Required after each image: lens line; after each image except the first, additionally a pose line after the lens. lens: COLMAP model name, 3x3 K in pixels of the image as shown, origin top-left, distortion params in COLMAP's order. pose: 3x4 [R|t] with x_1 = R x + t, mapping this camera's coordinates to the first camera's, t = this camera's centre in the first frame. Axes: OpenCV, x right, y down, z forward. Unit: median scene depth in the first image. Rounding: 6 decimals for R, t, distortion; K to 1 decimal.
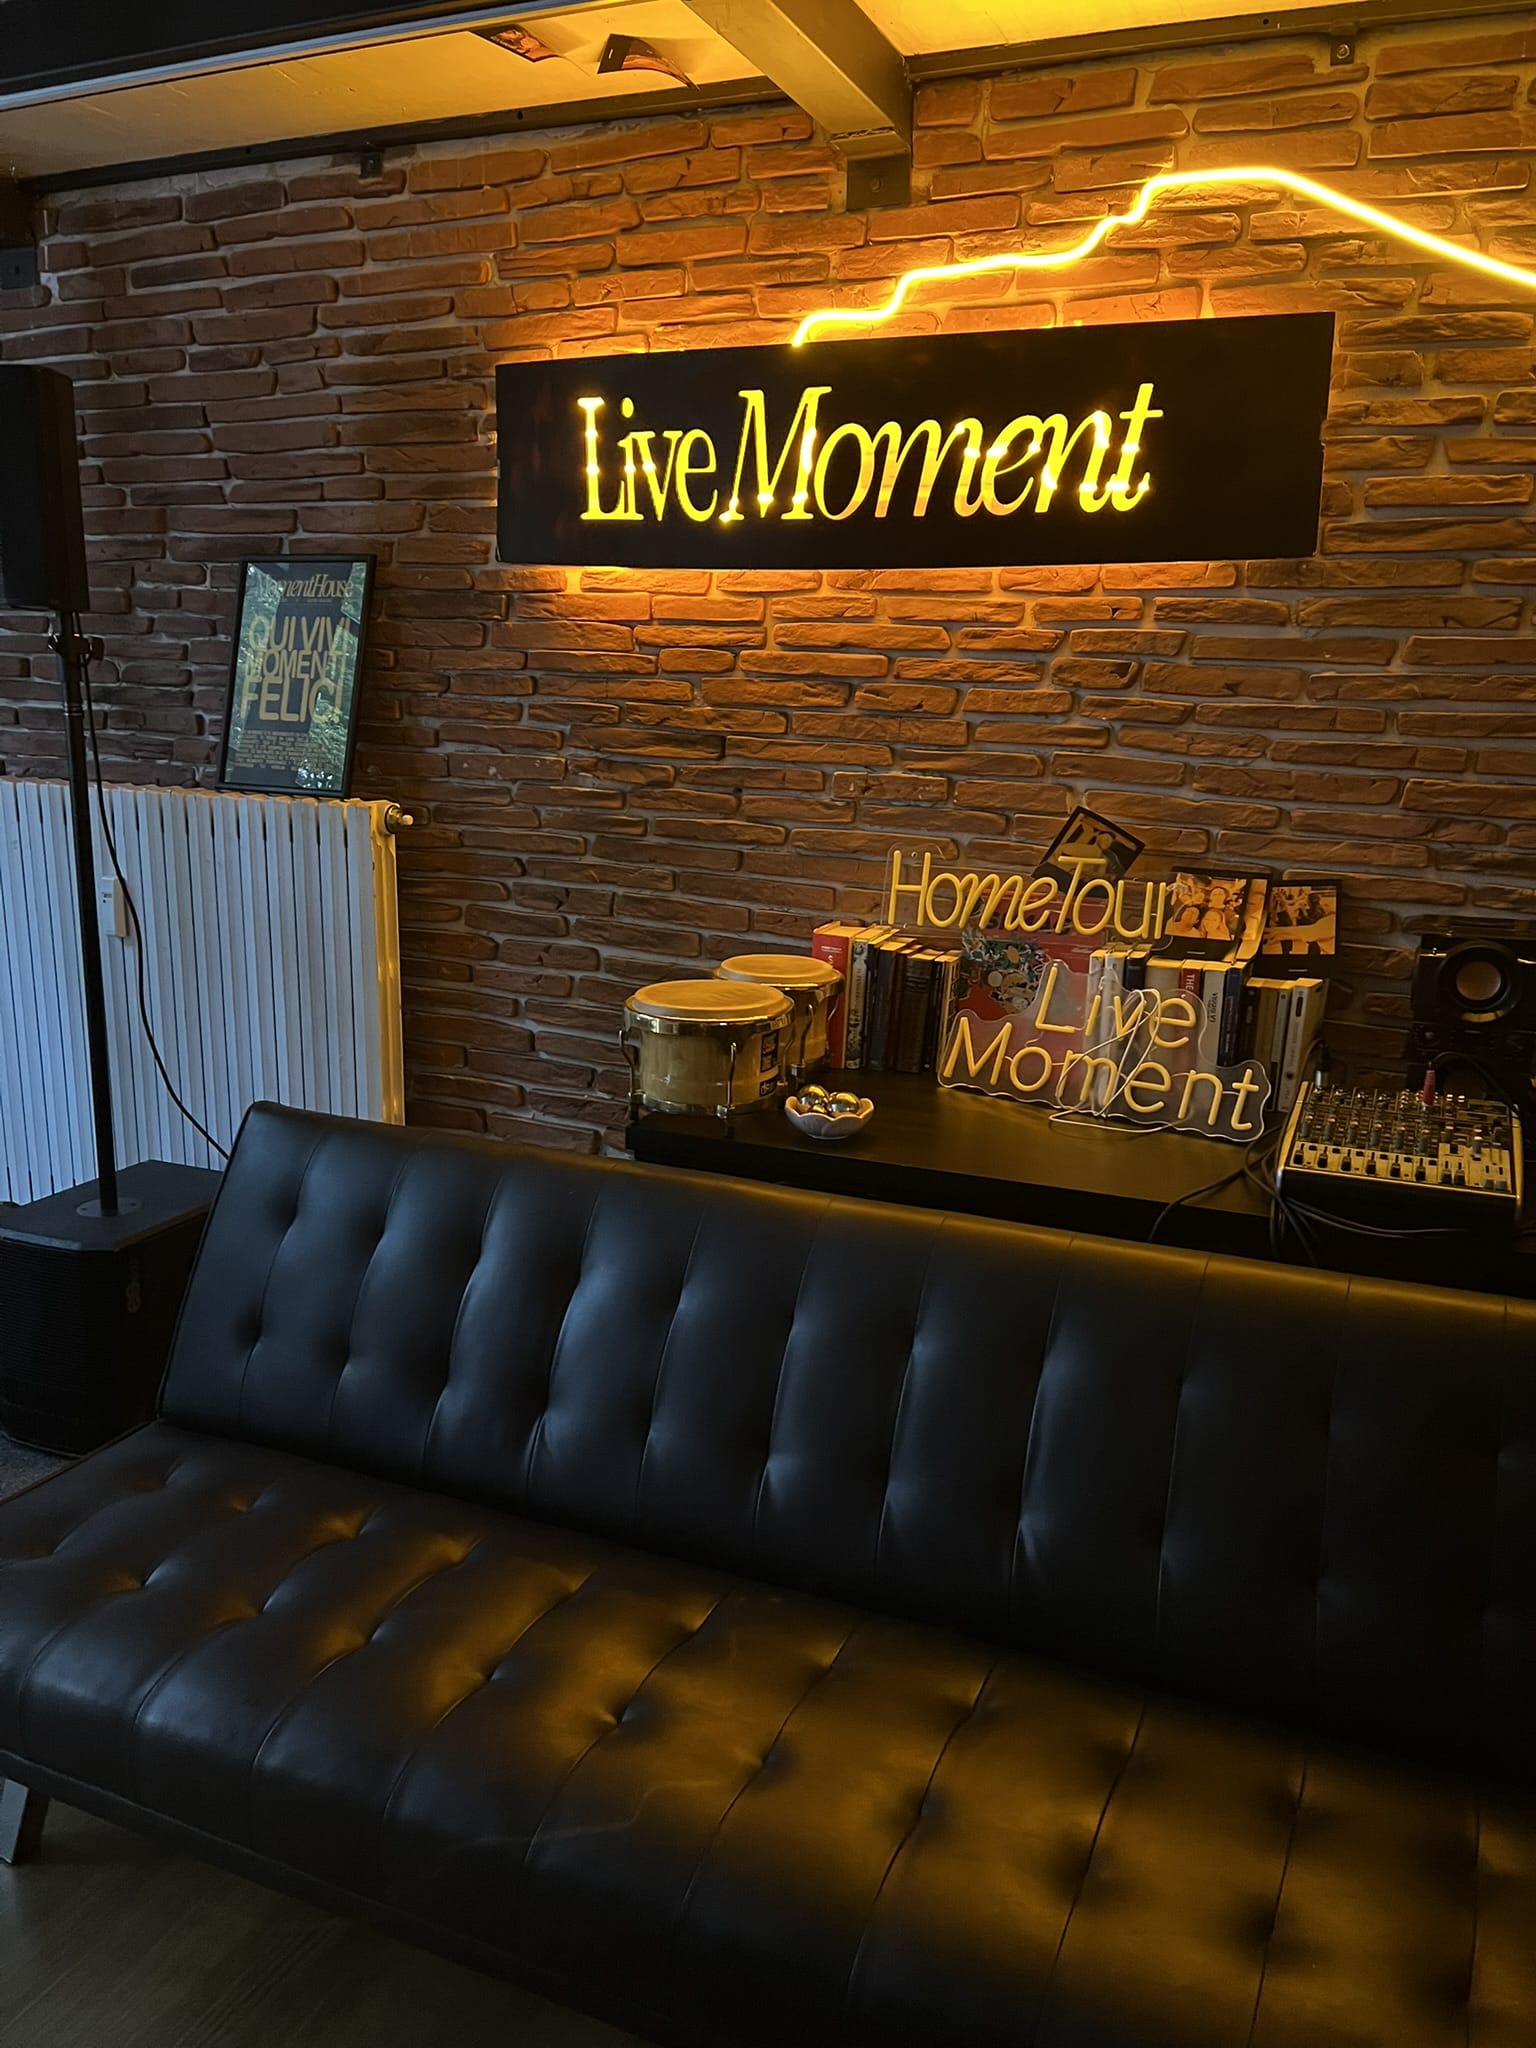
lens RADIAL K [[1576.3, 0, 754.0], [0, 1576.3, 1056.1], [0, 0, 1]] dist [0.068484, -0.096283]
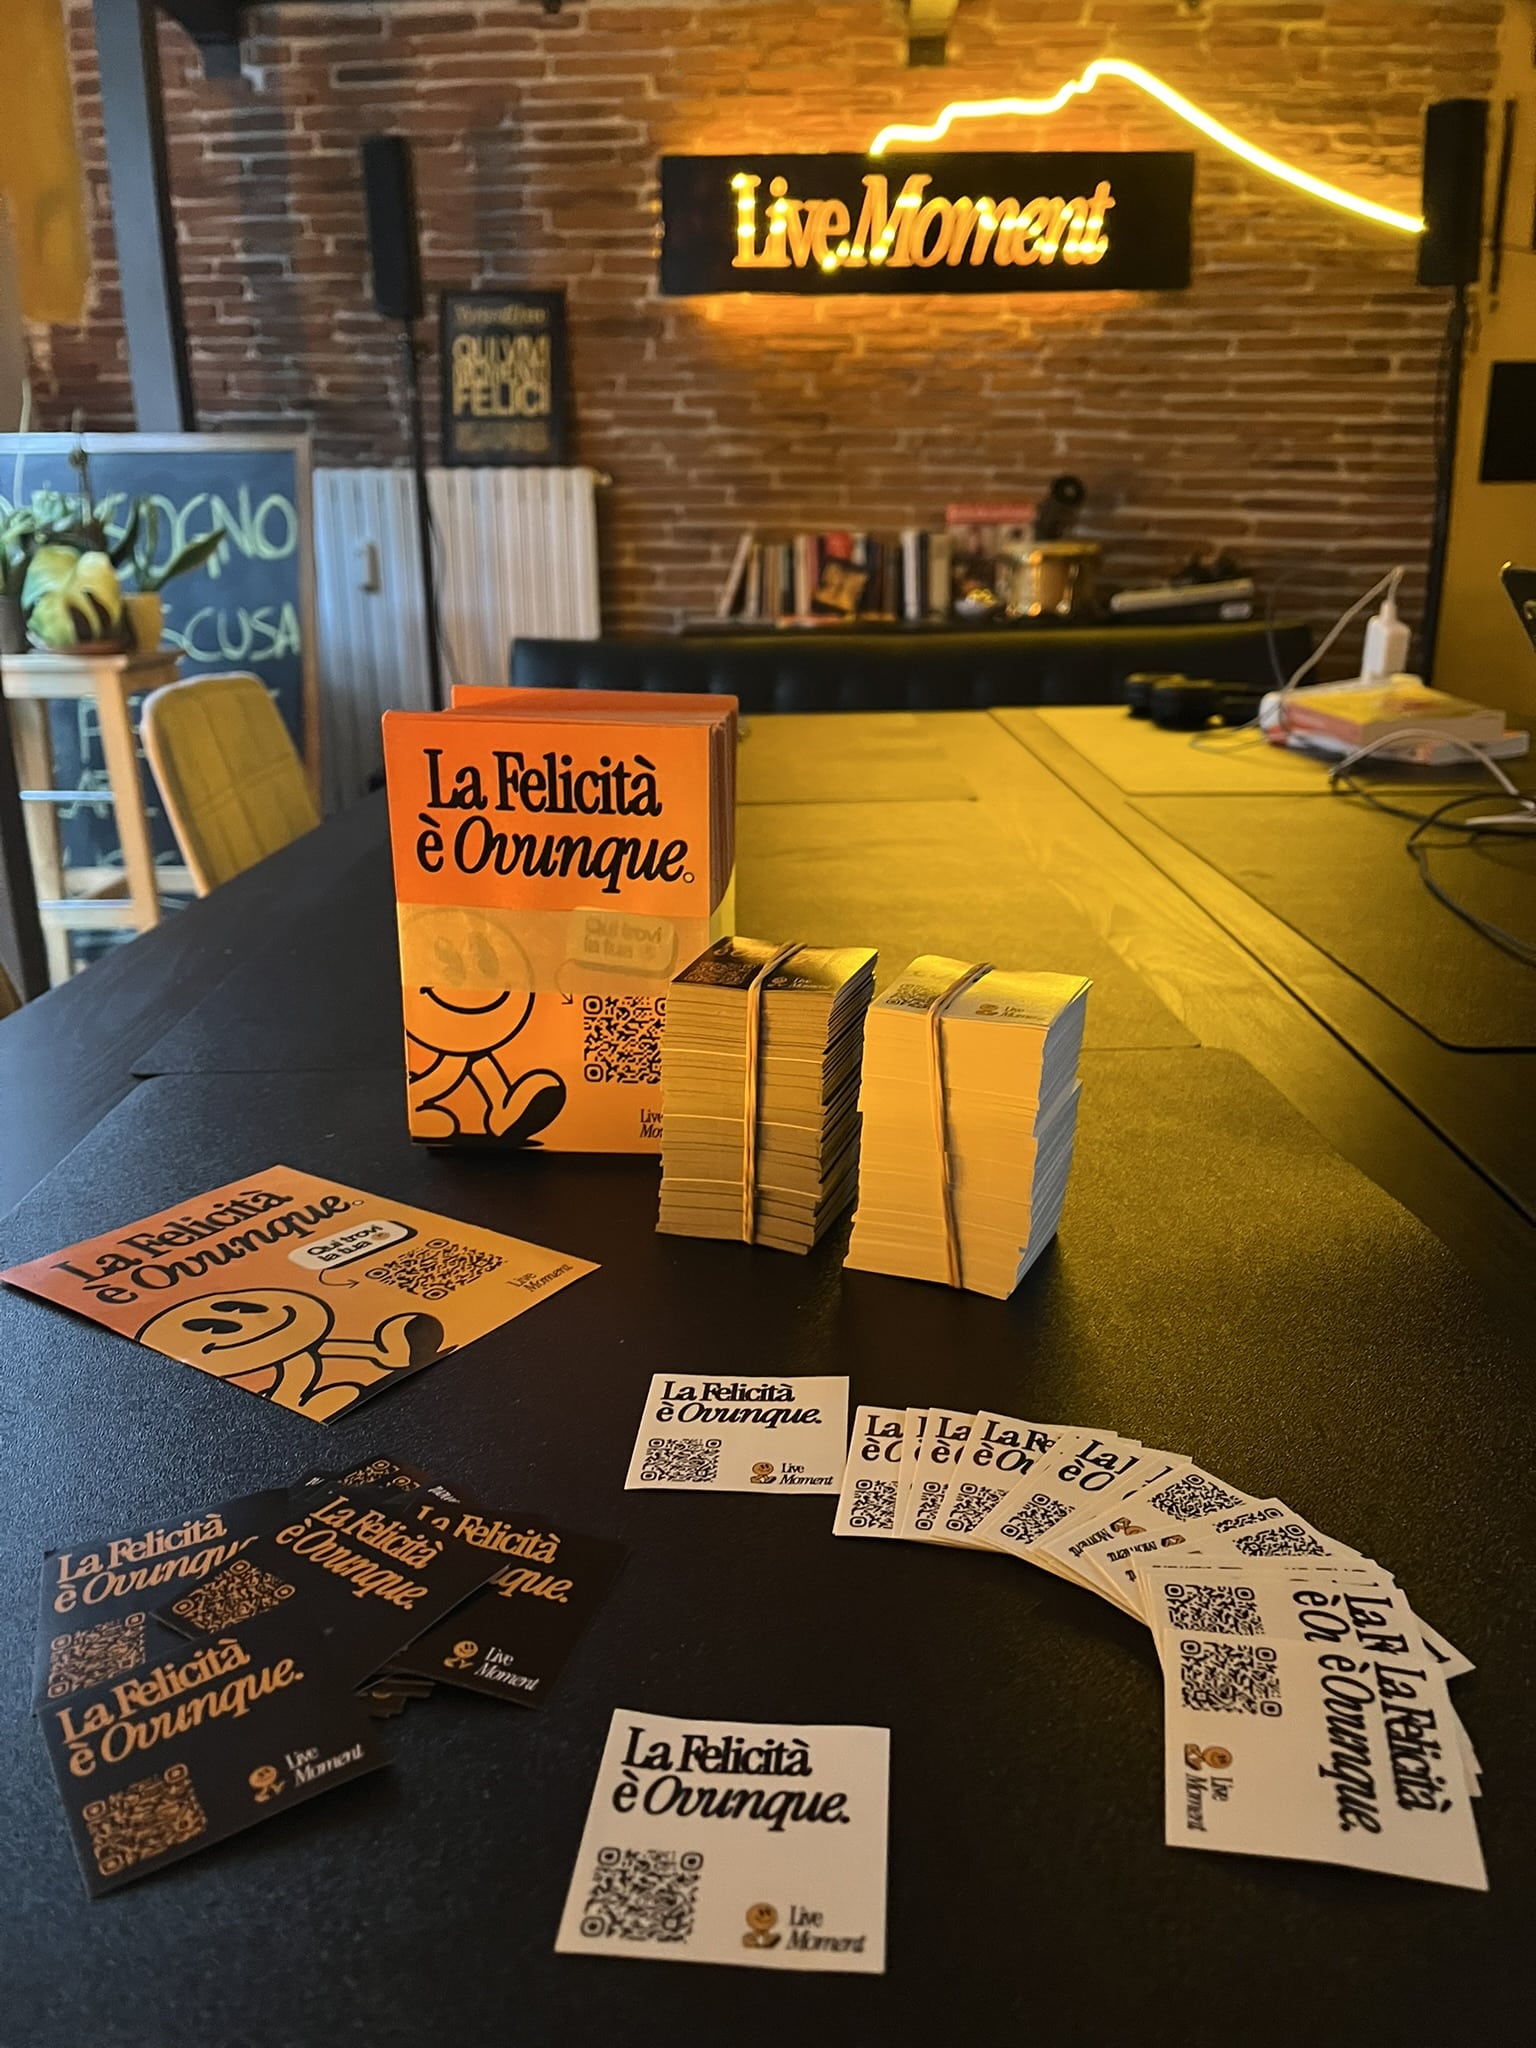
lens RADIAL K [[1567.2, 0, 782.9], [0, 1567.2, 1026.4], [0, 0, 1]] dist [0.075942, -0.115166]
pose [[0.917185, -0.149624, 0.369301, -0.775845], [0.121211, 0.987665, 0.099122, 0.249454], [-0.379577, -0.046150, 0.924008, -0.472830]]
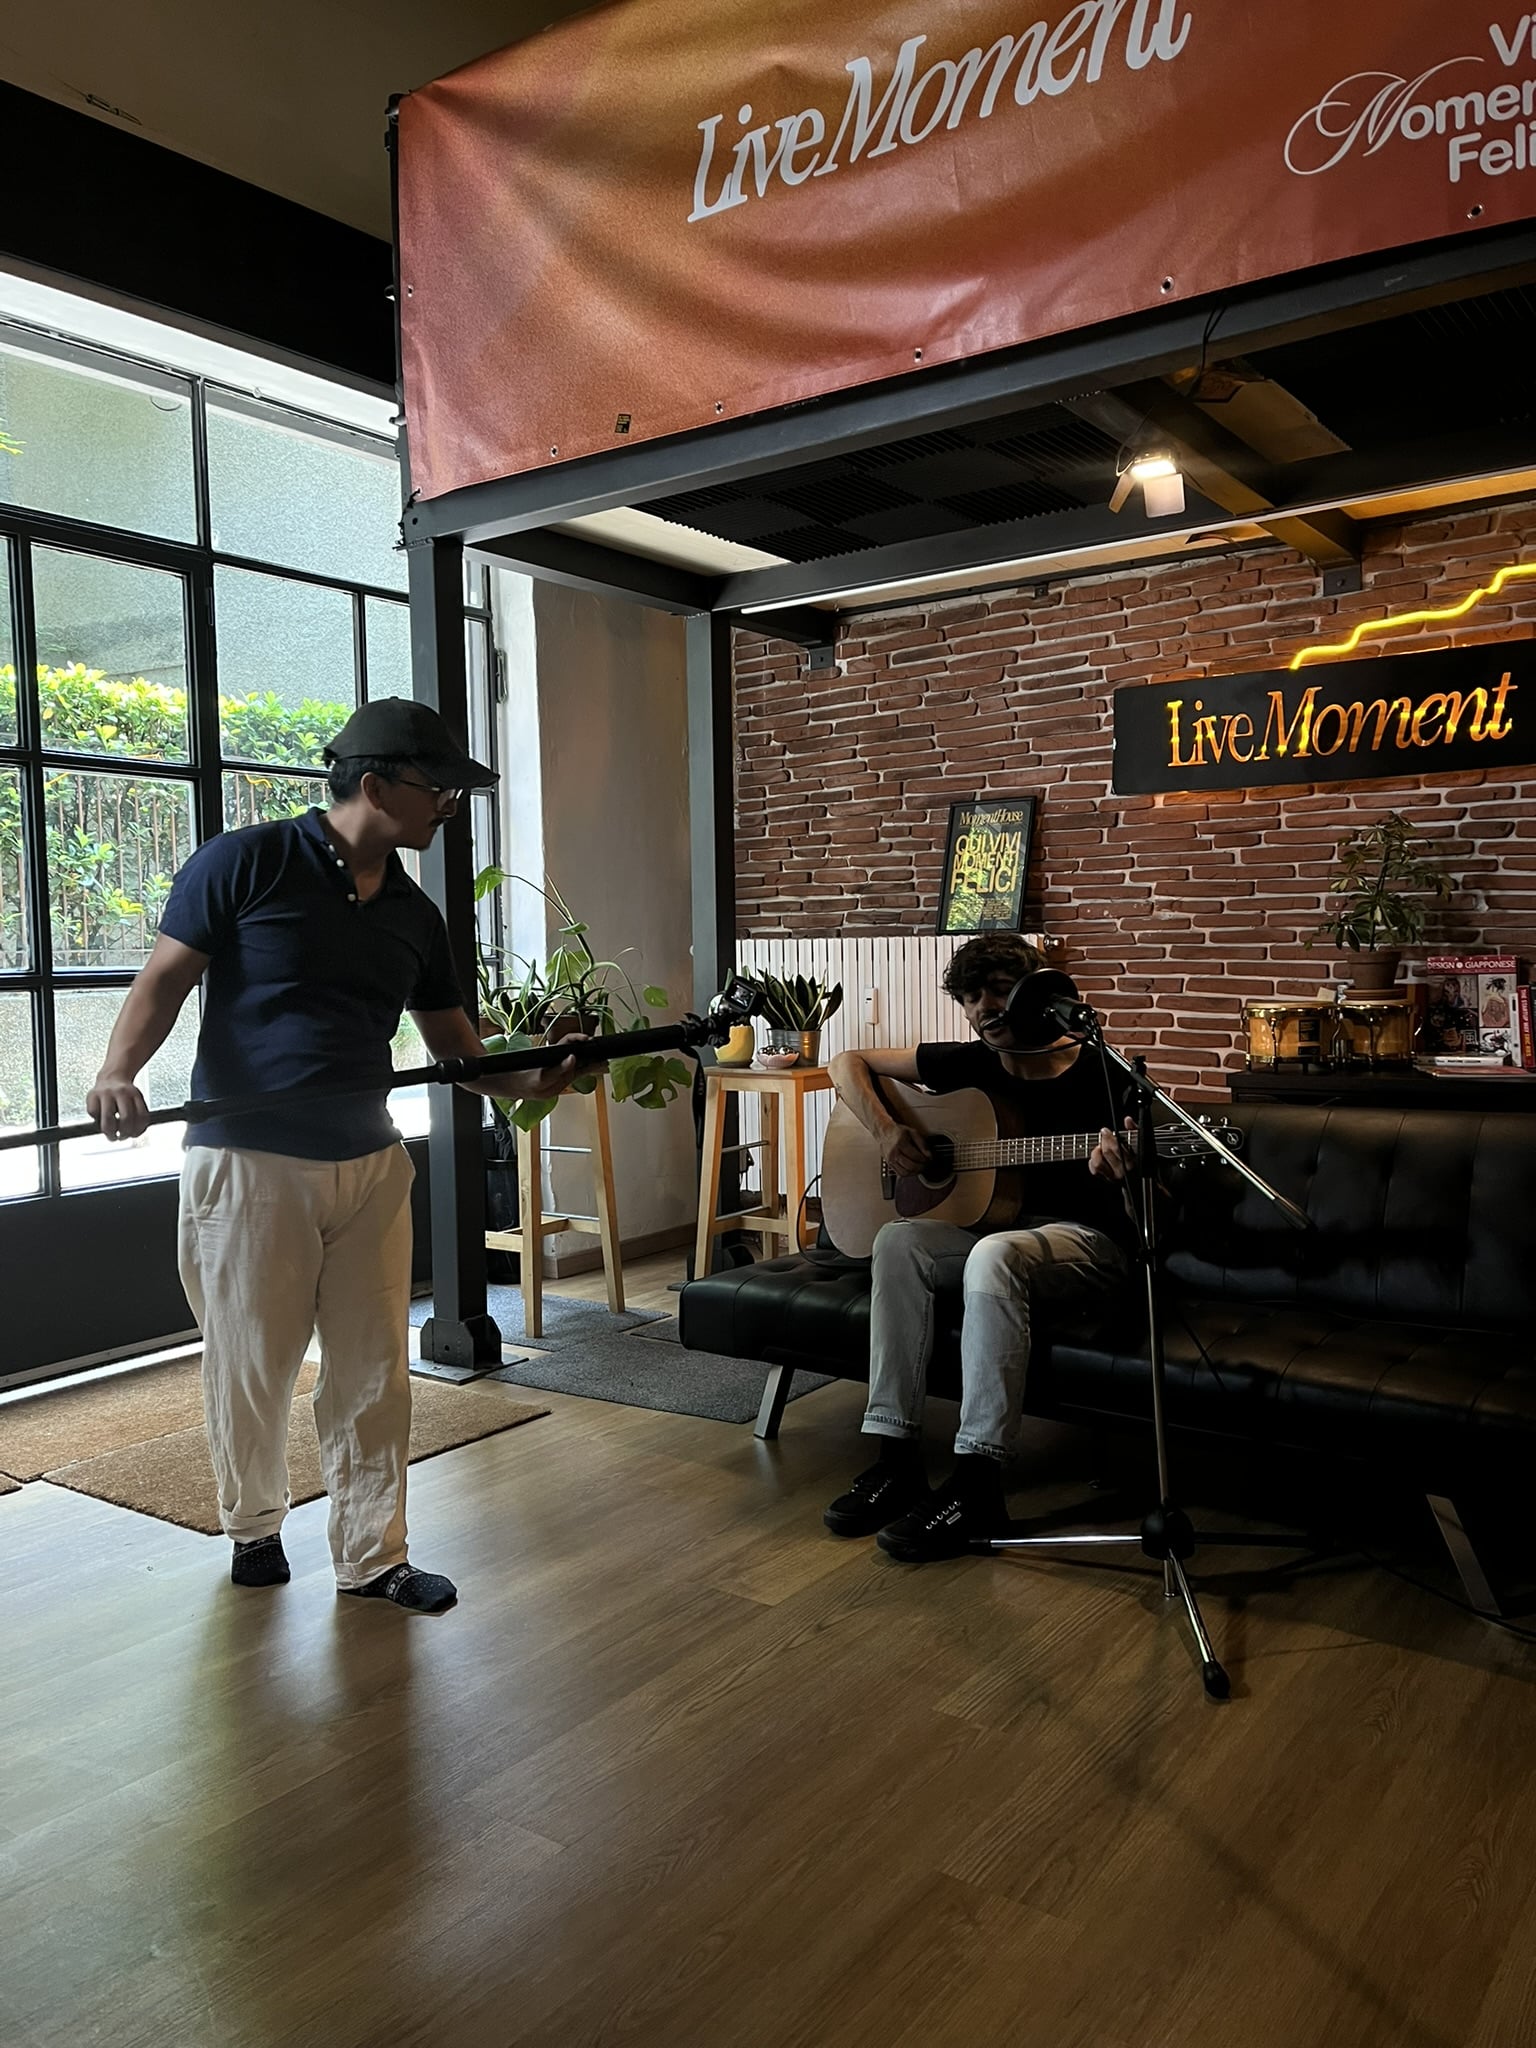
lens RADIAL K [[1559.4, 0, 774.6], [0, 1559.4, 1044.8], [0, 0, 1]] dist [0.071653, -0.115784]
pose [[0.976354, -0.023621, -0.214882, -0.178206], [-0.015112, 0.984123, -0.176844, 0.302861], [0.215647, 0.175910, 0.960496, -0.771152]]
